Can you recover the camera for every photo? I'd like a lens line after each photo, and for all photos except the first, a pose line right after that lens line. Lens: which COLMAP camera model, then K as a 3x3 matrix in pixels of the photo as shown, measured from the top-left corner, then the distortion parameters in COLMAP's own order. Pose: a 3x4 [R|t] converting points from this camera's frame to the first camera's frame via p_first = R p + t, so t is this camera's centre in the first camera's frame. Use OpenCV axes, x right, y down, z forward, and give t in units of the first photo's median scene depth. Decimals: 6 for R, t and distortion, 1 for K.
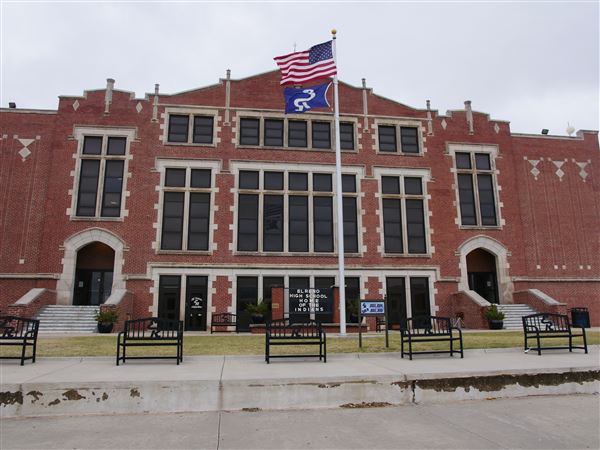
lens RADIAL K [[464.5, 0, 301.4], [0, 464.5, 218.1], [0, 0, 1]] dist [-0.108513, 0.092327]
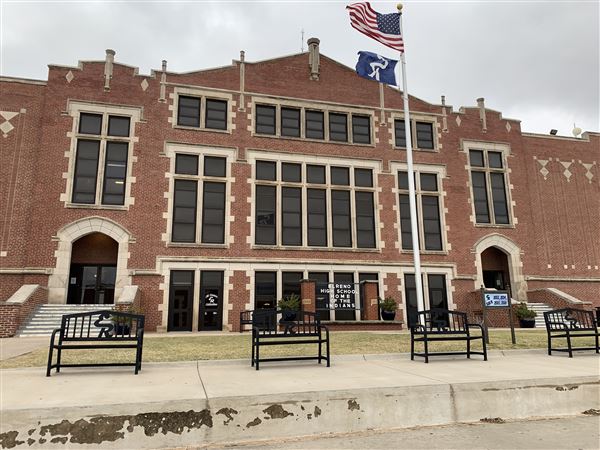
lens RADIAL K [[455.7, 0, 308.7], [0, 455.7, 221.7], [0, 0, 1]] dist [0.043132, -0.049225]
pose [[0.992696, 0.020223, 0.118936, -0.139032], [-0.020705, 0.999782, 0.002817, 0.019247], [-0.118853, -0.005258, 0.992898, 0.061692]]
